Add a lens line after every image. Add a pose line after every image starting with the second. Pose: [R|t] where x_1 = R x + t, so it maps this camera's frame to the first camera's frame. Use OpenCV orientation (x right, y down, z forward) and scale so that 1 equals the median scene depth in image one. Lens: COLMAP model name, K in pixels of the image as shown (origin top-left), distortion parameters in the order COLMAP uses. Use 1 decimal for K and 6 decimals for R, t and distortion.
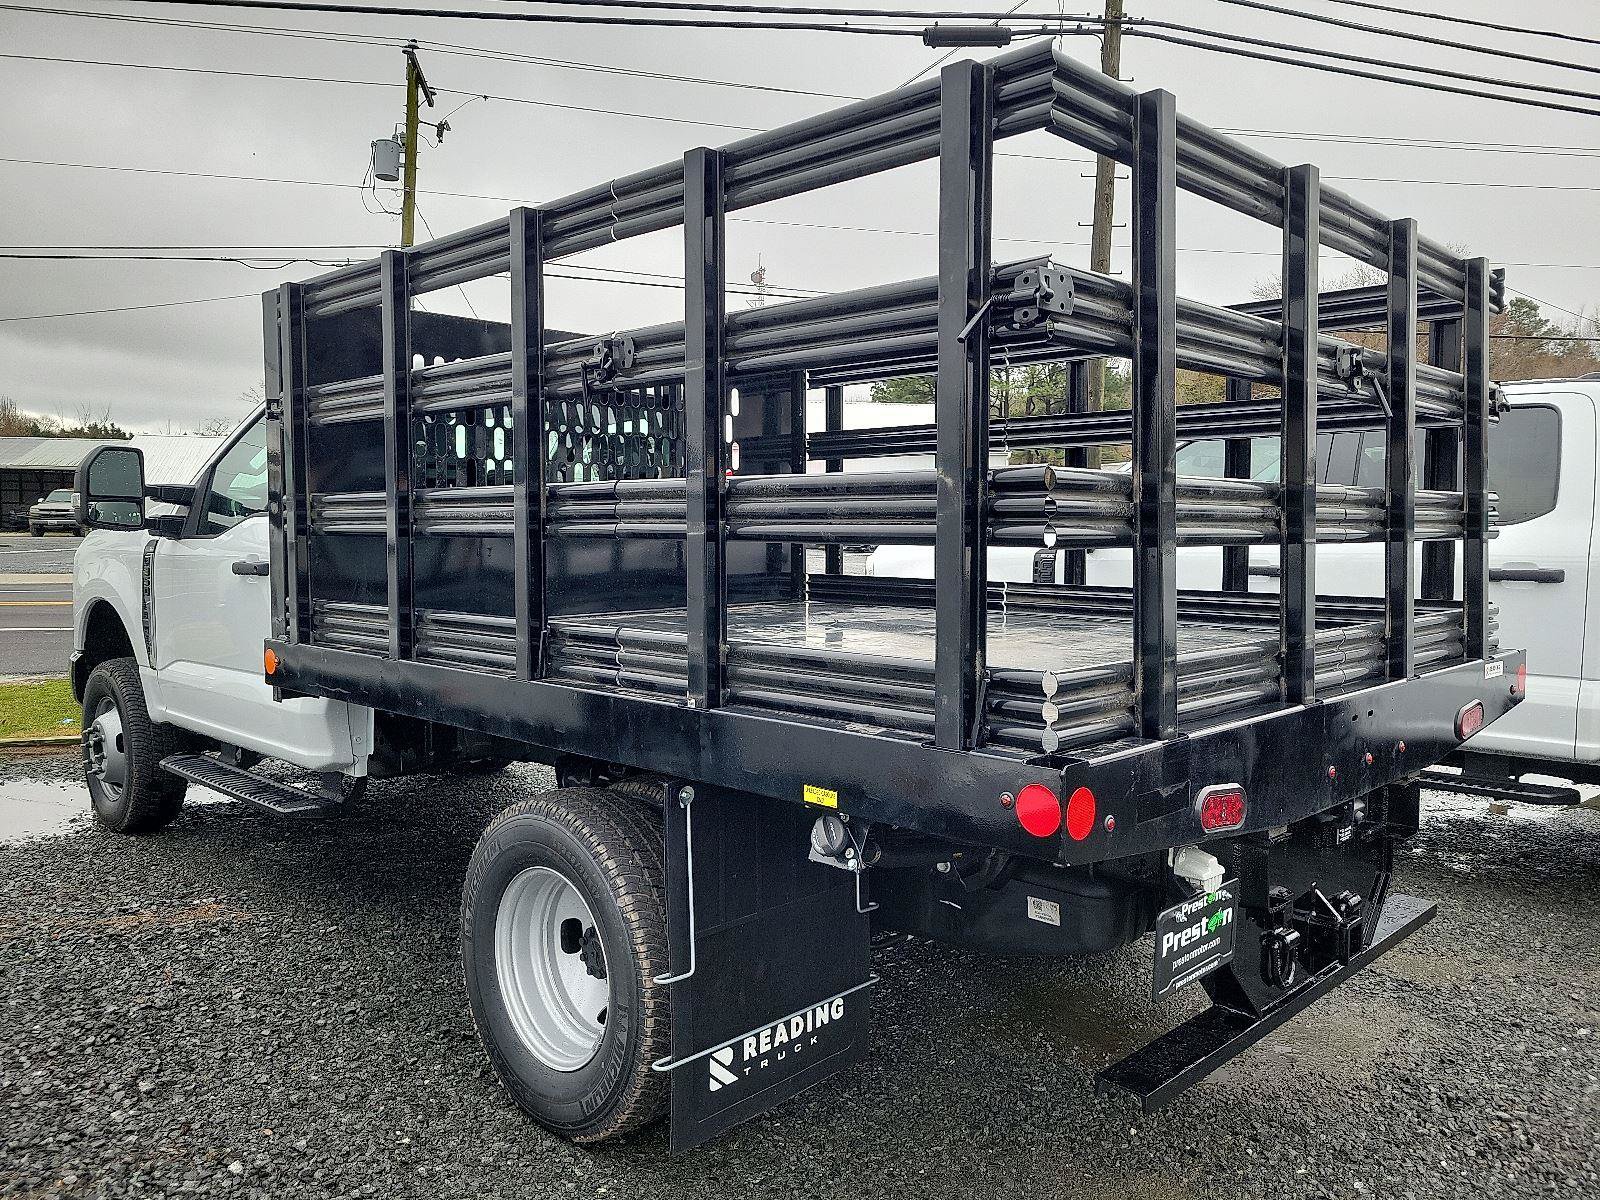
lens RADIAL K [[1203.1, 0, 794.7], [0, 1203.1, 543.5], [0, 0, 1]] dist [0.055931, -0.002219]
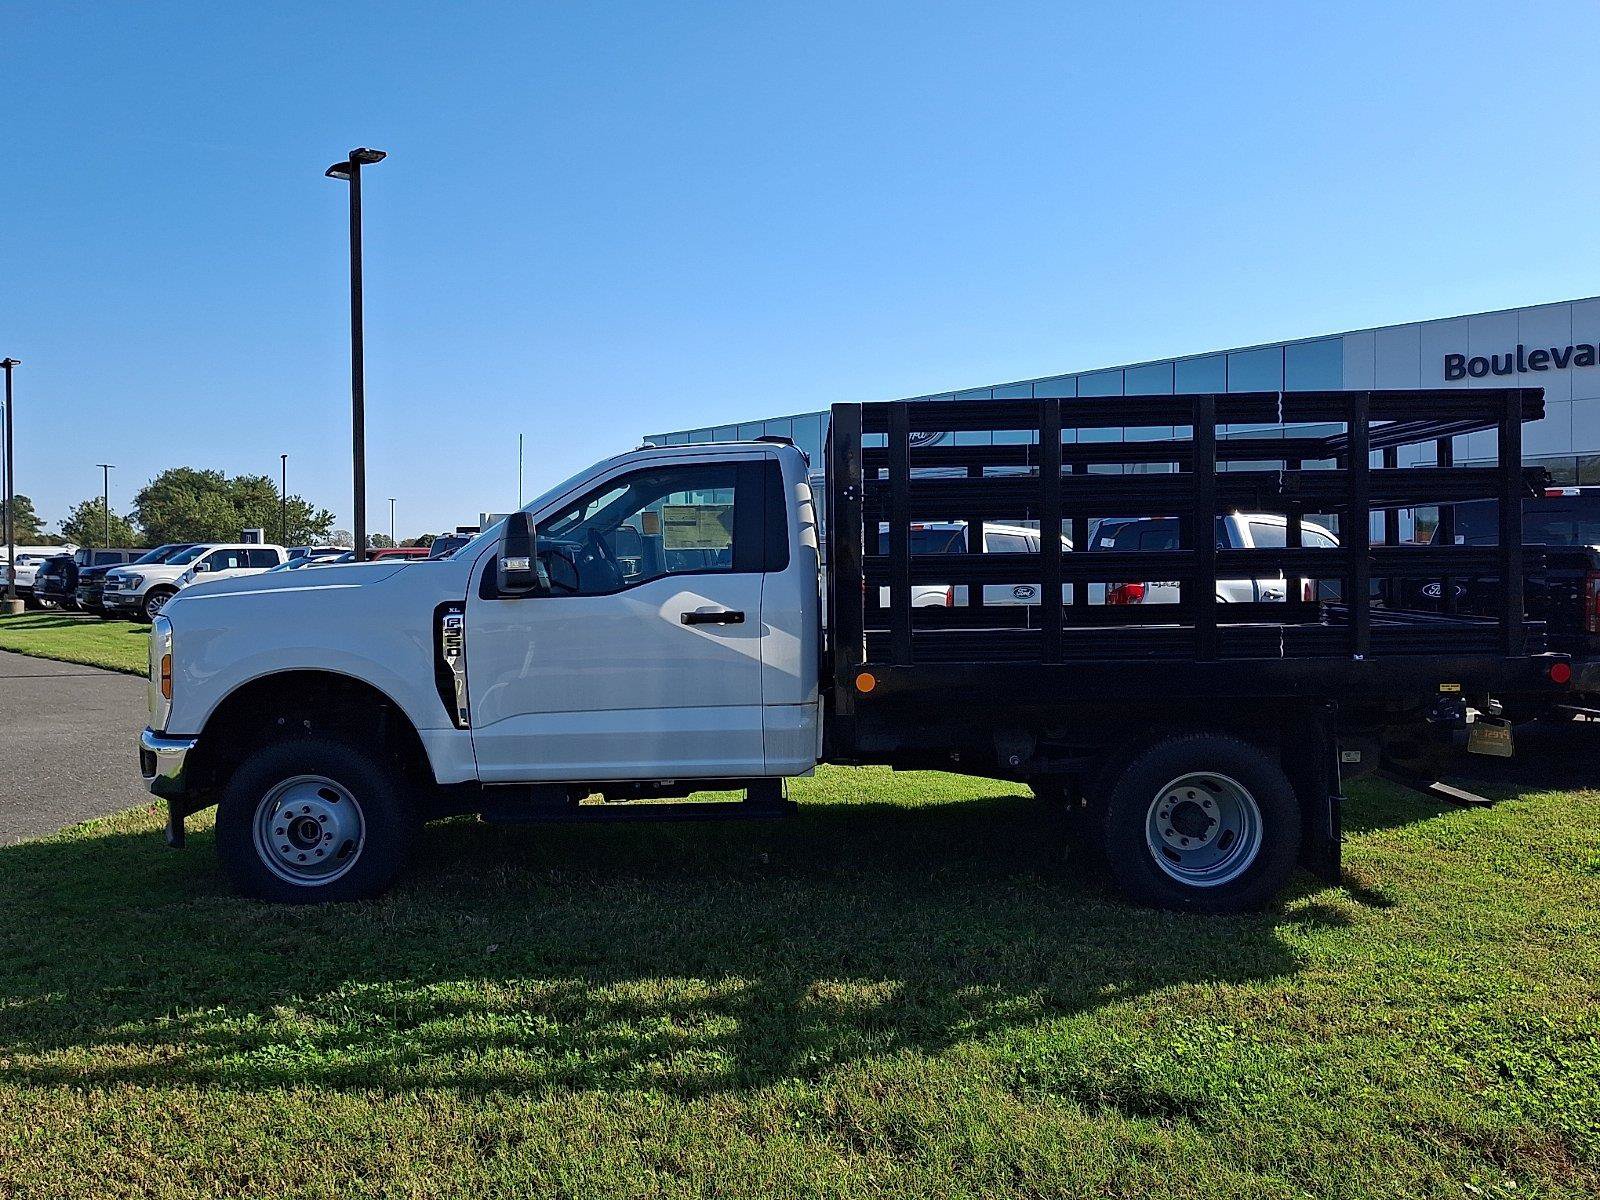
lens RADIAL K [[1300.8, 0, 807.6], [0, 1300.8, 553.8], [0, 0, 1]] dist [0.081347, -0.132473]
pose [[0.715708, -0.012127, 0.698294, -2.040221], [0.028822, 0.999510, -0.012183, -0.038315], [-0.697804, 0.028846, 0.715707, 0.044058]]
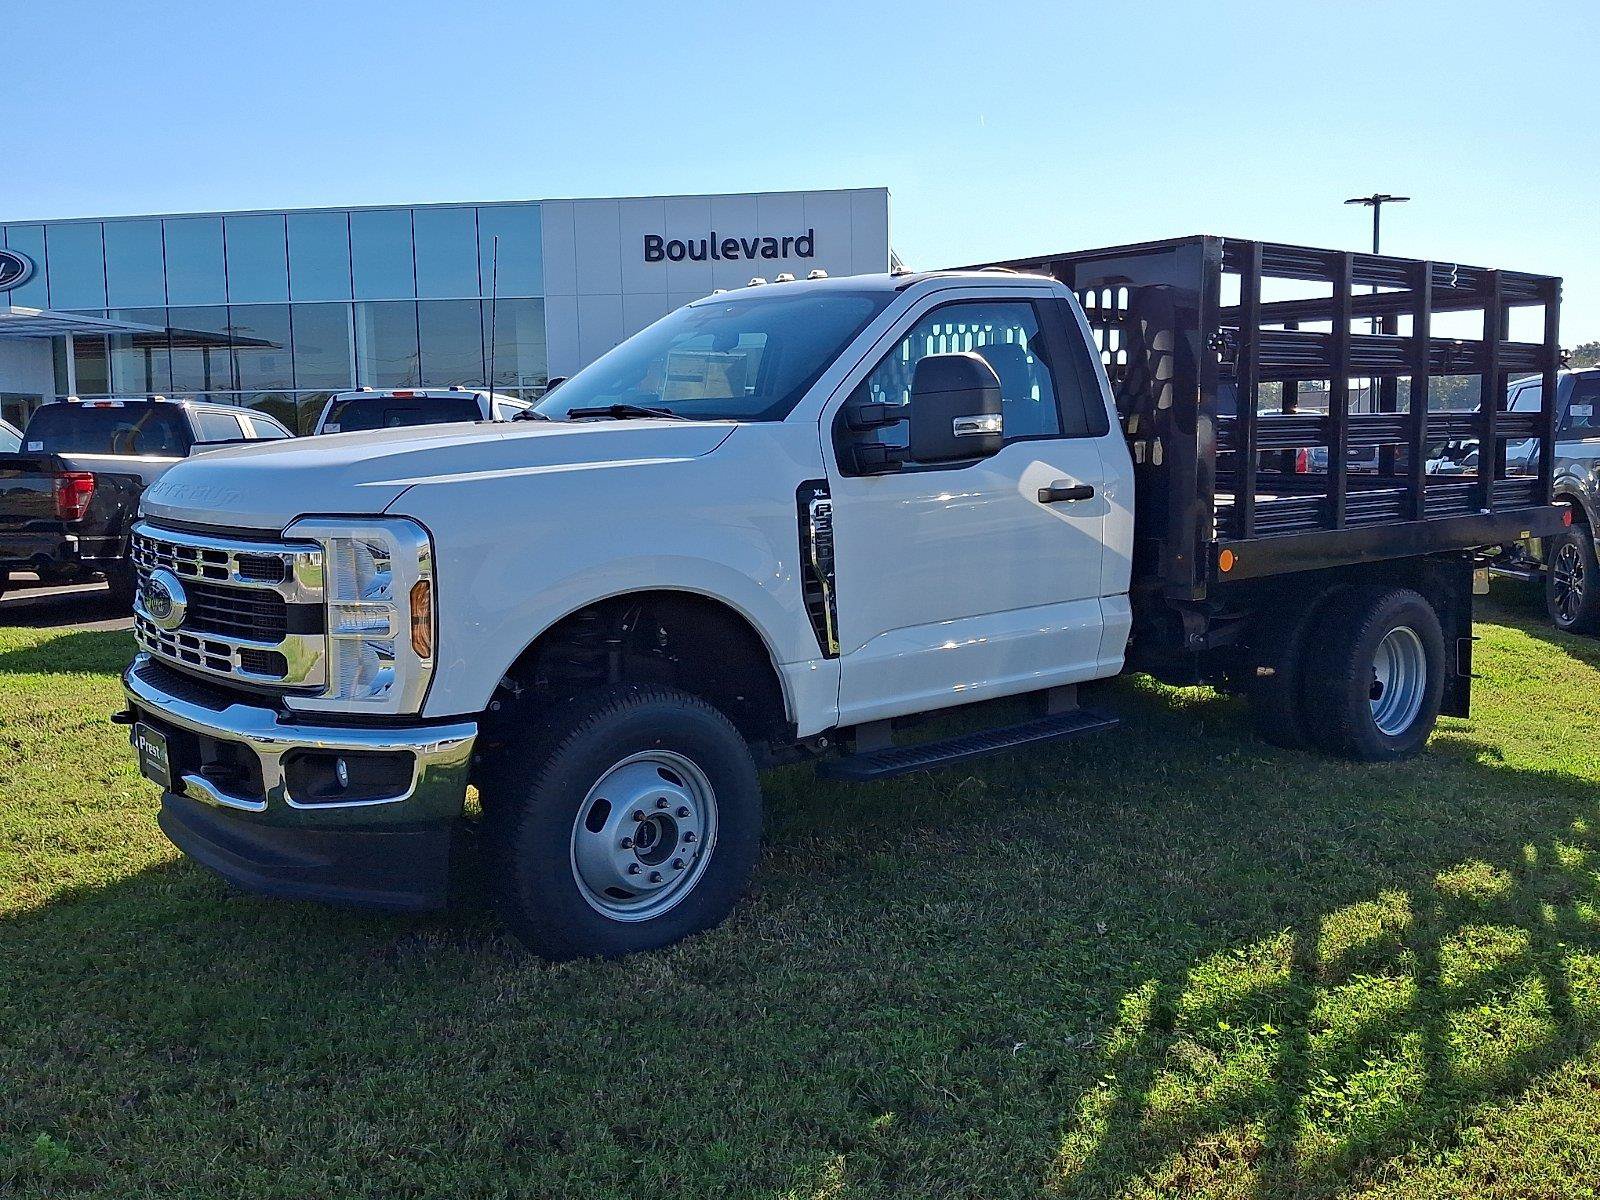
lens RADIAL K [[1442.7, 0, 792.8], [0, 1442.7, 549.5], [0, 0, 1]] dist [0.092419, -0.151102]
pose [[0.094088, -0.088020, 0.991665, -2.593879], [0.031585, 0.995846, 0.085394, -0.065050], [-0.995063, 0.023287, 0.096478, 1.779767]]
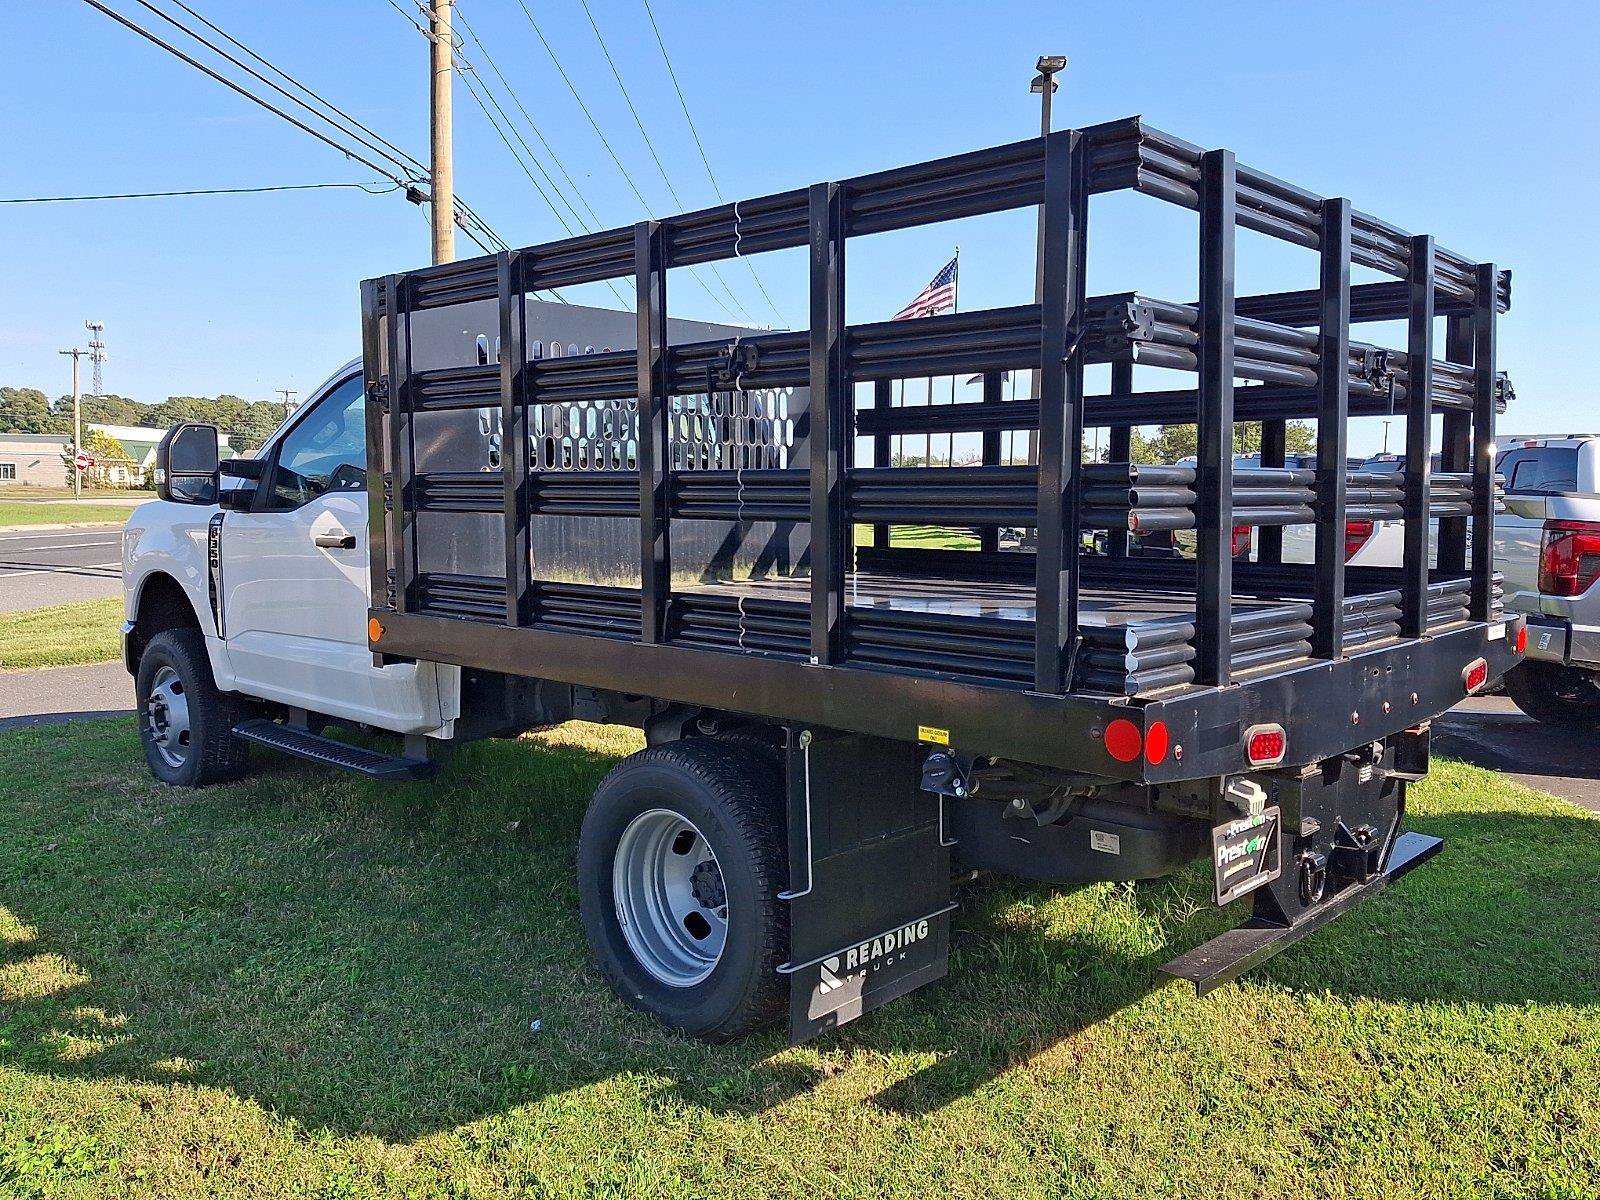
lens RADIAL K [[1300.8, 0, 807.6], [0, 1300.8, 553.8], [0, 0, 1]] dist [0.081347, -0.132473]
pose [[0.999779, -0.001634, 0.020938, -0.102134], [0.000912, 0.999405, 0.034488, -0.012357], [-0.020982, -0.034461, 0.999186, -0.224270]]
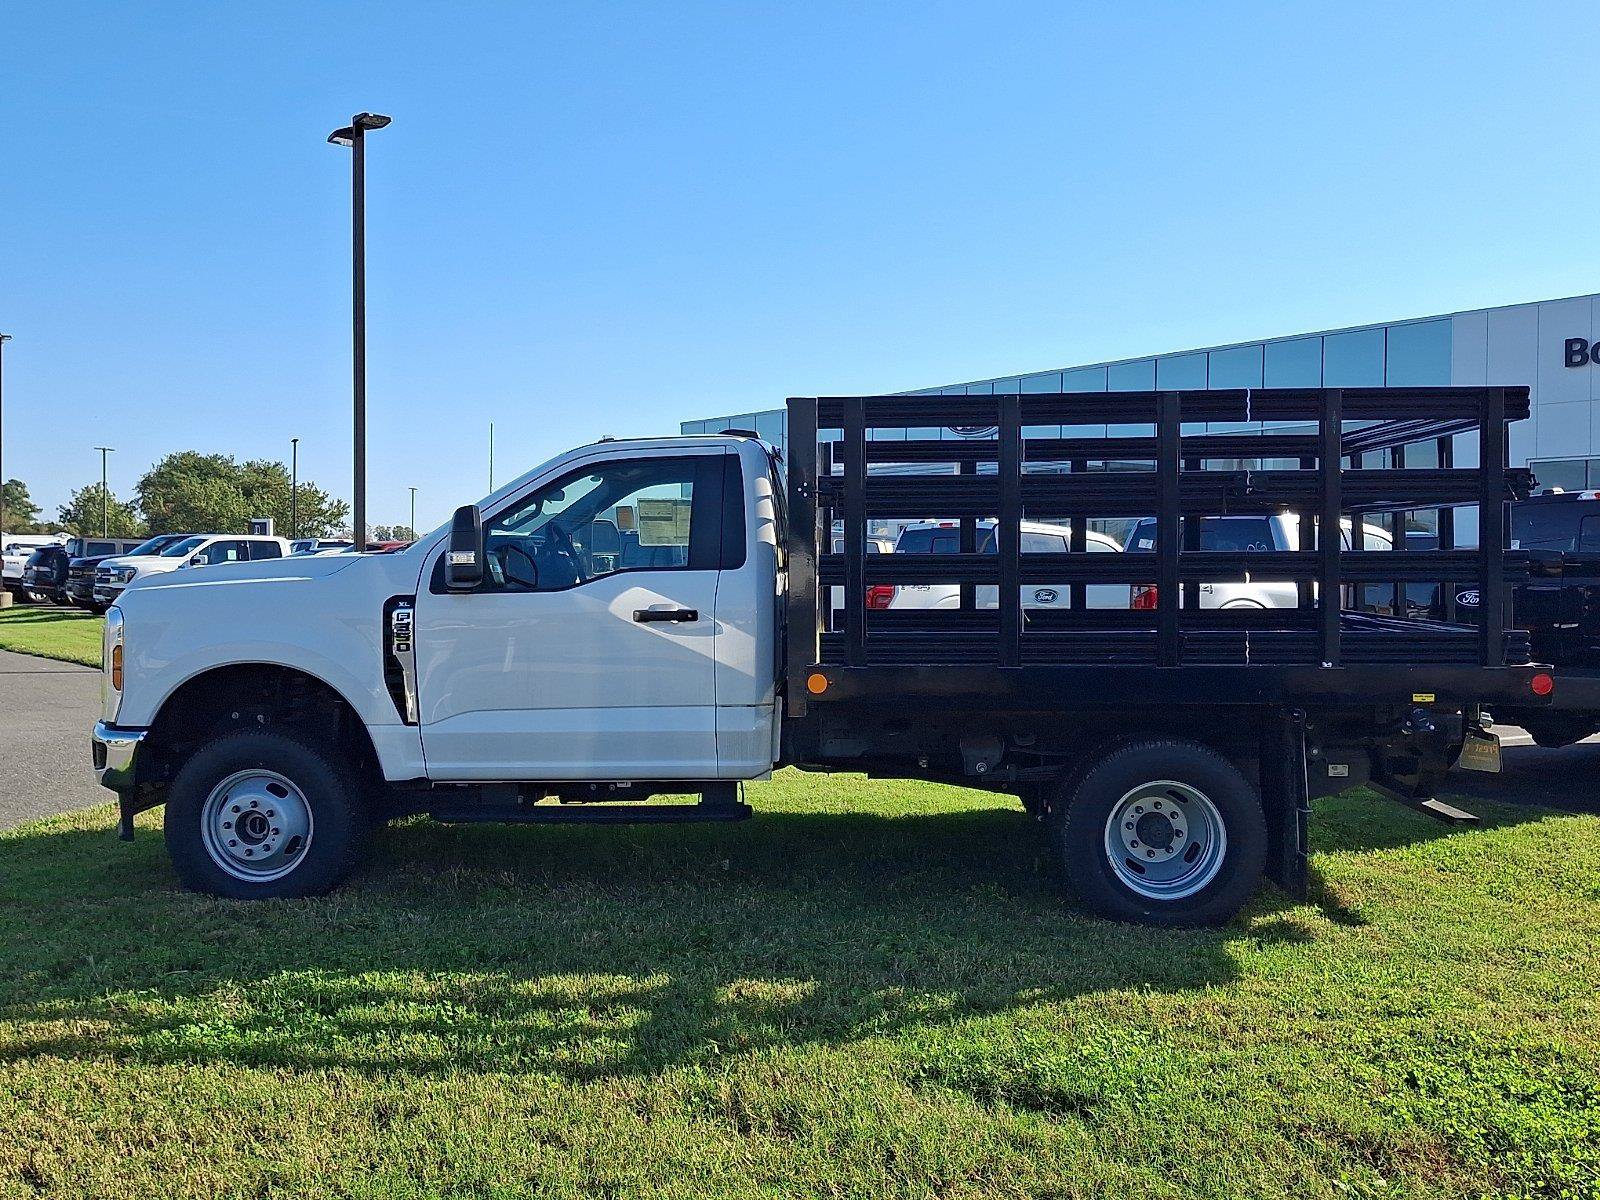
lens RADIAL K [[1444.6, 0, 815.0], [0, 1444.6, 554.6], [0, 0, 1]] dist [0.099062, -0.174026]
pose [[0.743011, -0.004633, 0.669263, -2.037264], [0.016869, 0.999788, -0.011807, -0.030423], [-0.669066, 0.020062, 0.742932, -0.192266]]
